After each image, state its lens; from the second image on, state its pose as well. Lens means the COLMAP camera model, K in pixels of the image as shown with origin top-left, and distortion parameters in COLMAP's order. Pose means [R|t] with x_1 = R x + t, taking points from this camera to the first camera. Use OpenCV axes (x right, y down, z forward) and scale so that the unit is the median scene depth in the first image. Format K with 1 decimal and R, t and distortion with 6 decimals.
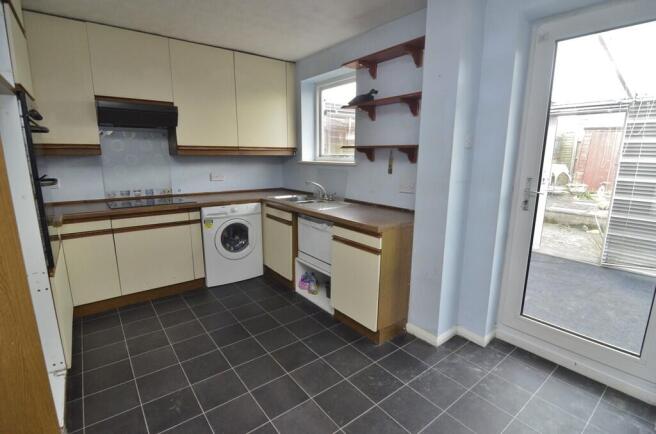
lens RADIAL K [[313.3, 0, 328.0], [0, 313.3, 217.0], [0, 0, 1]] dist [-0.004714, -0.001111]
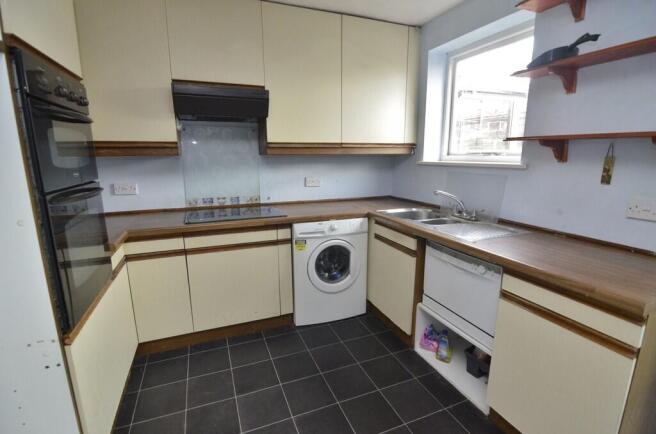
lens RADIAL K [[313.3, 0, 328.0], [0, 313.3, 217.0], [0, 0, 1]] dist [-0.004714, -0.001111]
pose [[0.961484, 0.044001, -0.271316, -0.114912], [-0.043911, 0.999015, 0.006407, -0.053669], [0.271331, 0.005753, 0.962469, 0.287645]]
